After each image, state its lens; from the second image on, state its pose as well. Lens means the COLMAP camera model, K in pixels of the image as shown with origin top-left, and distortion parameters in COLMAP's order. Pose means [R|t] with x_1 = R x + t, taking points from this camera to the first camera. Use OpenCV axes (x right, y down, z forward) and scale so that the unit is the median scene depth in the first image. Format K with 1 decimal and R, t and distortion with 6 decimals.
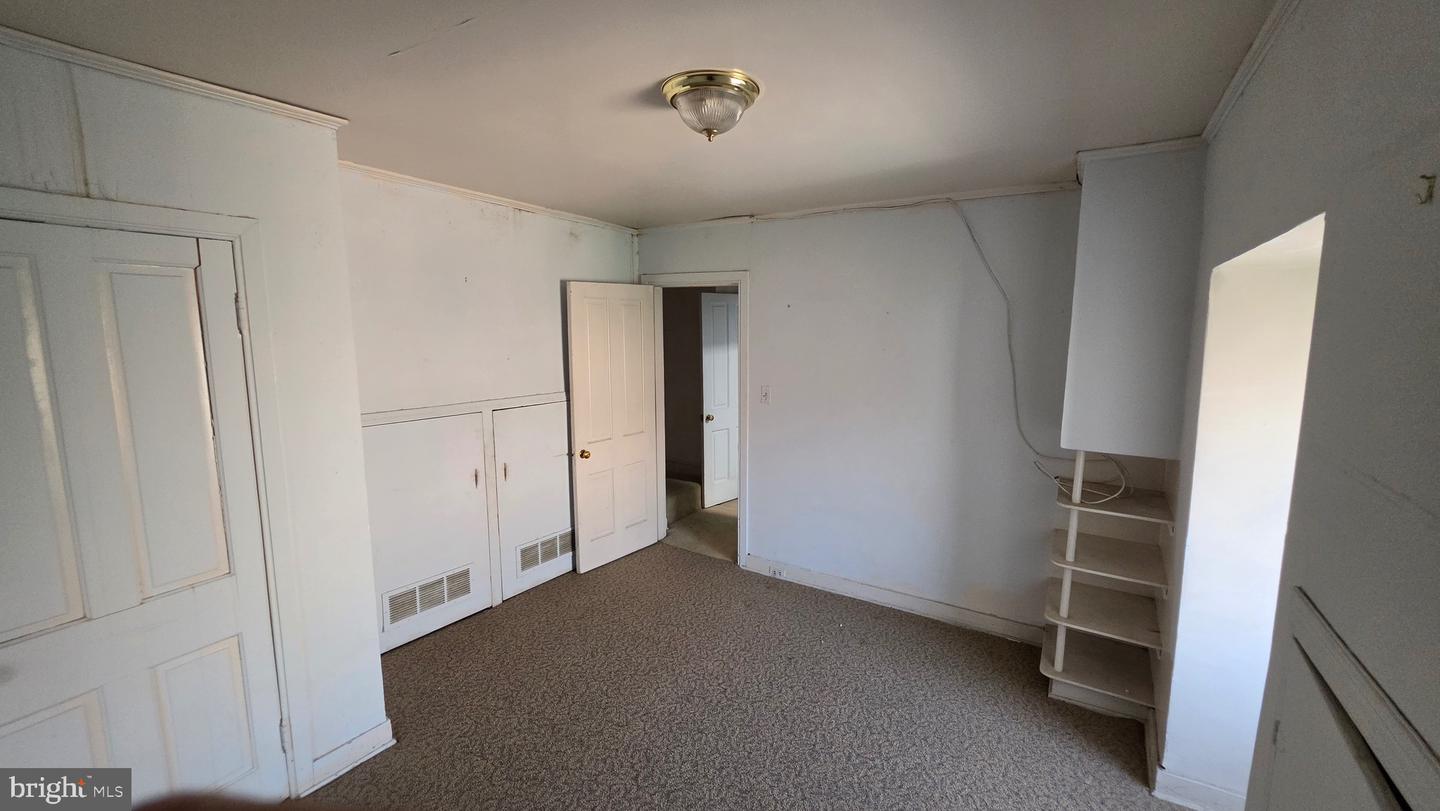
lens RADIAL K [[582.5, 0, 719.6], [0, 582.5, 414.0], [0, 0, 1]] dist [-0.003180, -0.000543]
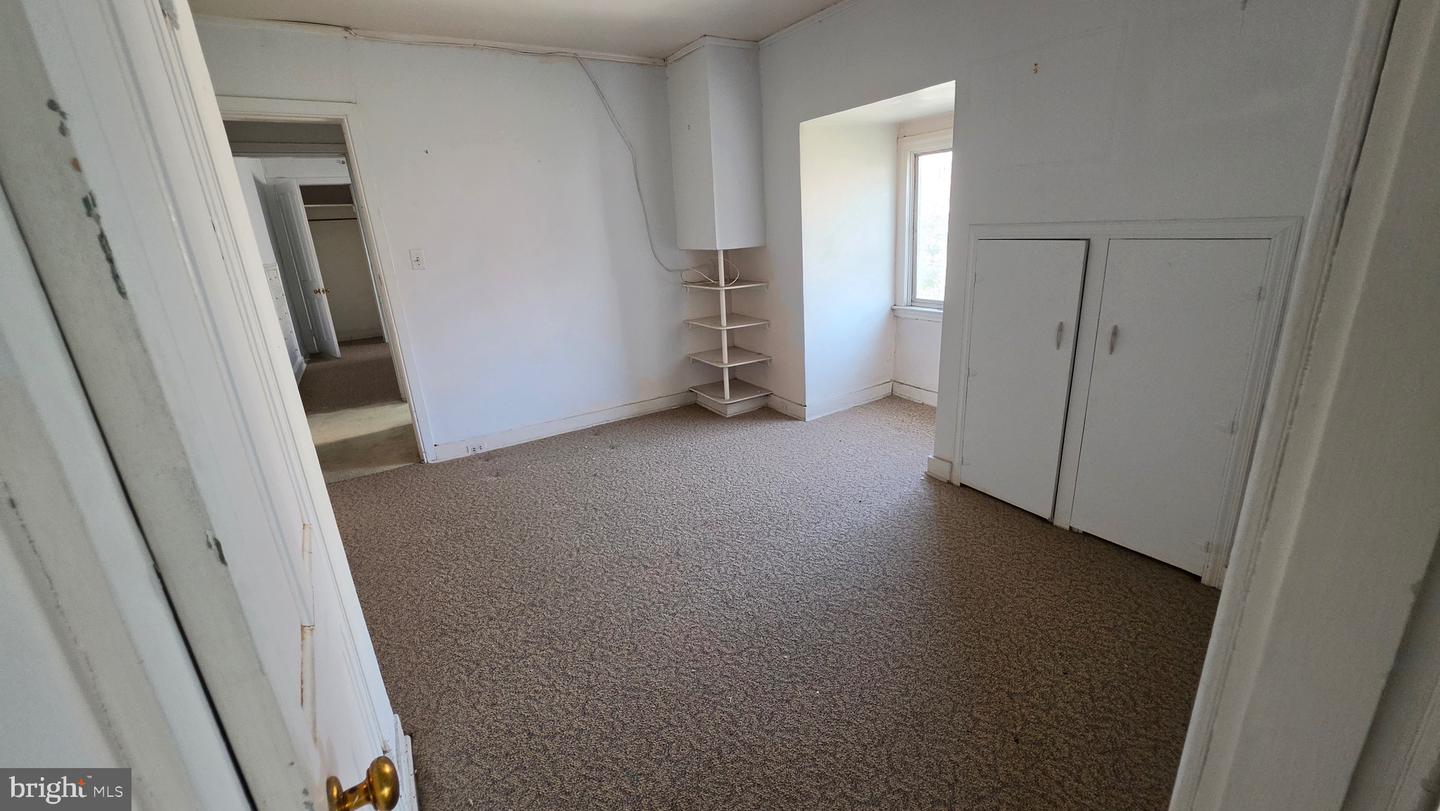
lens RADIAL K [[582.5, 0, 721.8], [0, 582.5, 407.5], [0, 0, 1]] dist [-0.003180, -0.000543]
pose [[0.423453, -0.299613, 0.854938, -0.642654], [0.194742, 0.951769, 0.237091, 0.074056], [-0.884739, 0.066096, 0.461377, 0.244127]]
